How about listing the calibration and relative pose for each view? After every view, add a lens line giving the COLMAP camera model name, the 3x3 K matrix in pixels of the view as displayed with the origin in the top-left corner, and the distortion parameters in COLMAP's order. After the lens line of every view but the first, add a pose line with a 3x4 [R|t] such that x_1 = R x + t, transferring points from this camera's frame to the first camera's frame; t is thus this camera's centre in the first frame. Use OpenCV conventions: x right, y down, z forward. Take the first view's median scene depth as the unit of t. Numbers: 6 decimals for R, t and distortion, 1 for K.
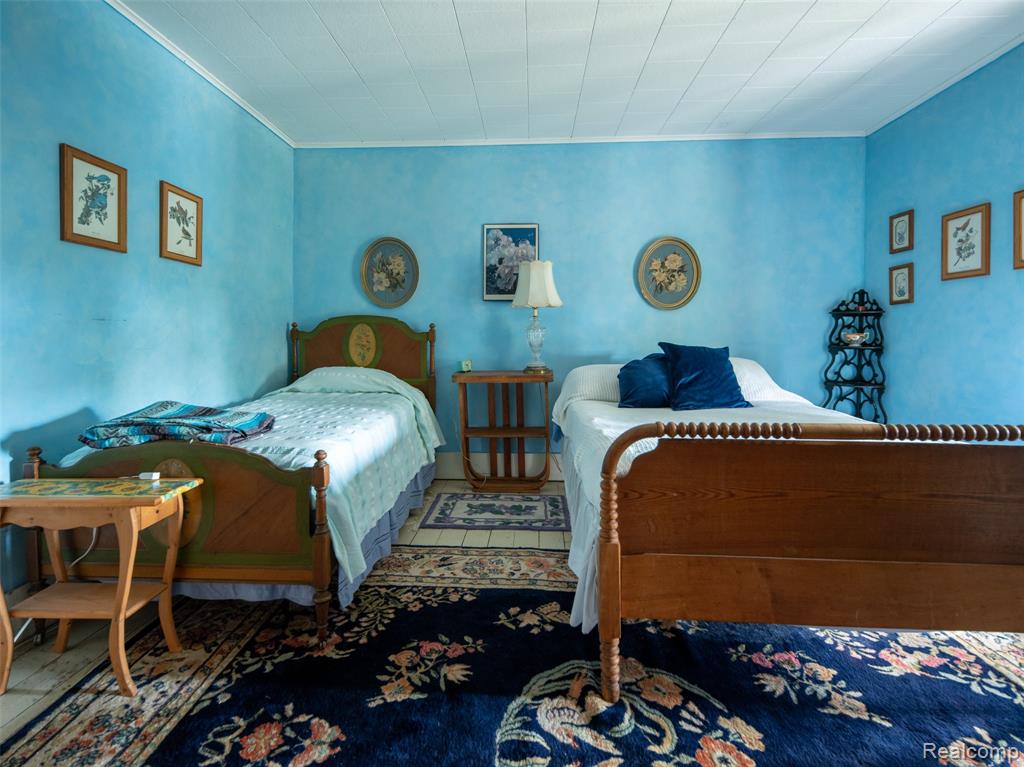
lens RADIAL K [[507.7, 0, 515.0], [0, 507.7, 342.6], [0, 0, 1]] dist [0.001763, -0.001034]
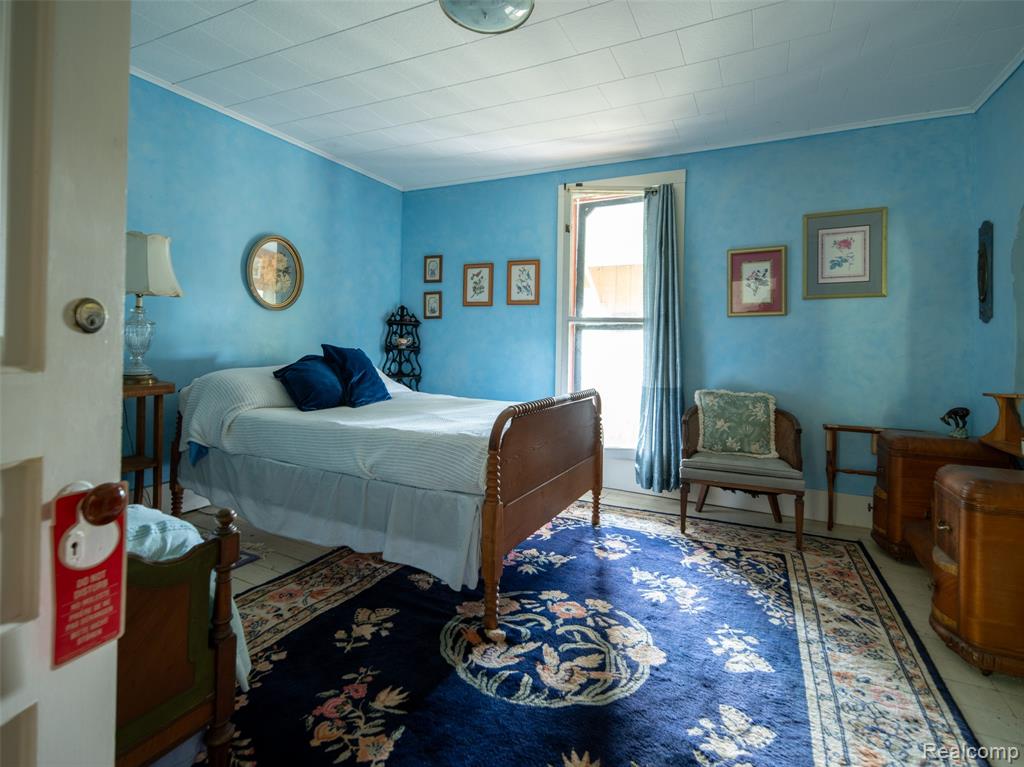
lens RADIAL K [[507.7, 0, 515.0], [0, 507.7, 342.6], [0, 0, 1]] dist [0.001763, -0.001034]
pose [[0.389219, 0.010940, 0.921080, -0.577473], [-0.013054, 0.999895, -0.006360, -0.003003], [-0.921053, -0.009548, 0.389321, 0.274765]]
